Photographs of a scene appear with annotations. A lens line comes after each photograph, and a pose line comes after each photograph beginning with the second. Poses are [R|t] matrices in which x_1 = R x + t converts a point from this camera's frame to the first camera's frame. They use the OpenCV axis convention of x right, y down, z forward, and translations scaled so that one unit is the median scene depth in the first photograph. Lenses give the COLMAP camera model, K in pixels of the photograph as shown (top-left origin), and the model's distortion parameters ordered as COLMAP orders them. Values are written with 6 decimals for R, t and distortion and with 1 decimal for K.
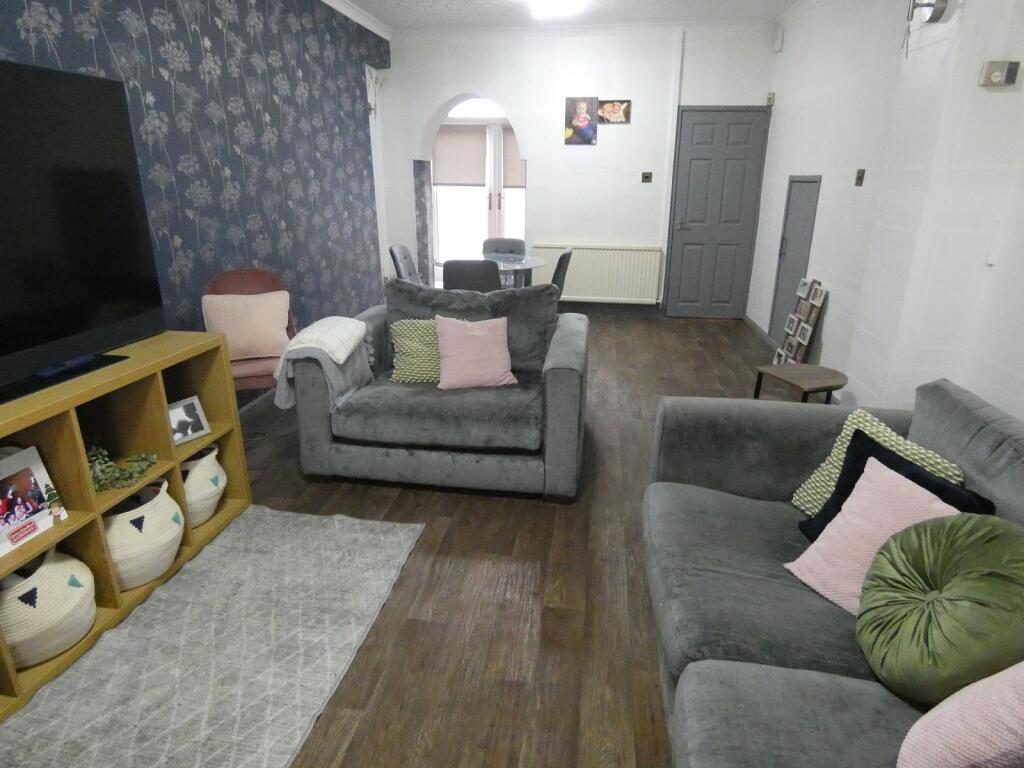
lens RADIAL K [[610.1, 0, 512.0], [0, 610.1, 384.0], [0, 0, 1]] dist [0.002862, 0.001618]
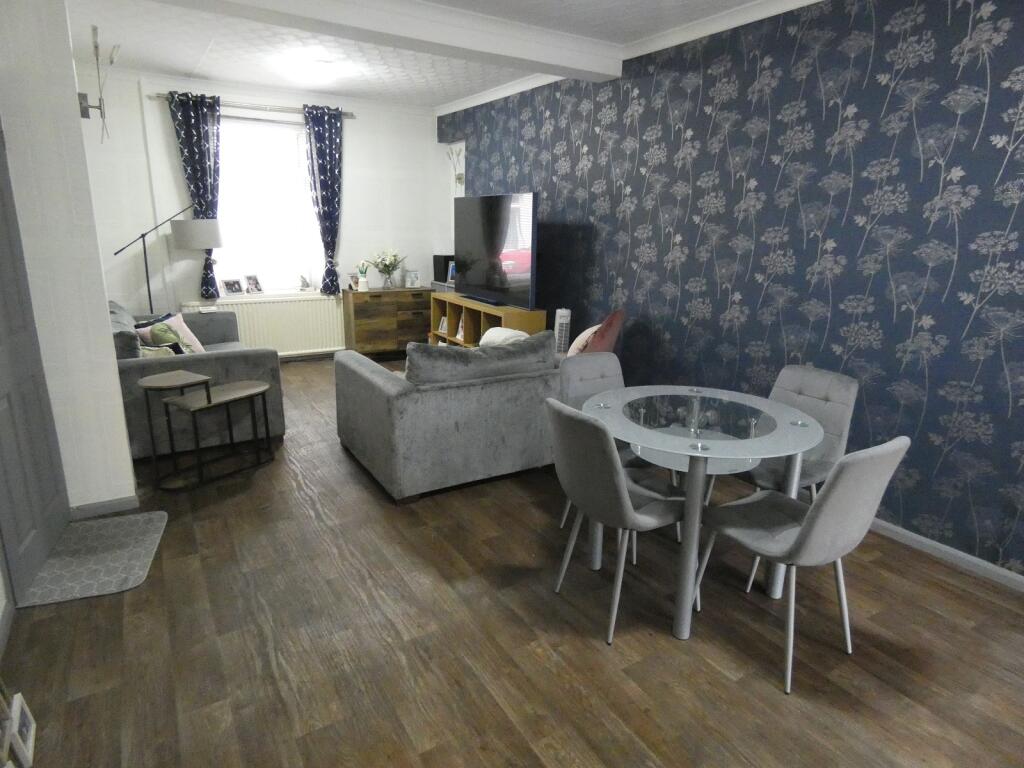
lens RADIAL K [[610.1, 0, 512.0], [0, 610.1, 384.0], [0, 0, 1]] dist [0.002862, 0.001618]
pose [[-0.761363, 0.135755, -0.633954, 0.559269], [-0.245825, 0.844366, 0.476042, -0.538446], [0.599914, 0.518283, -0.609497, 1.518642]]
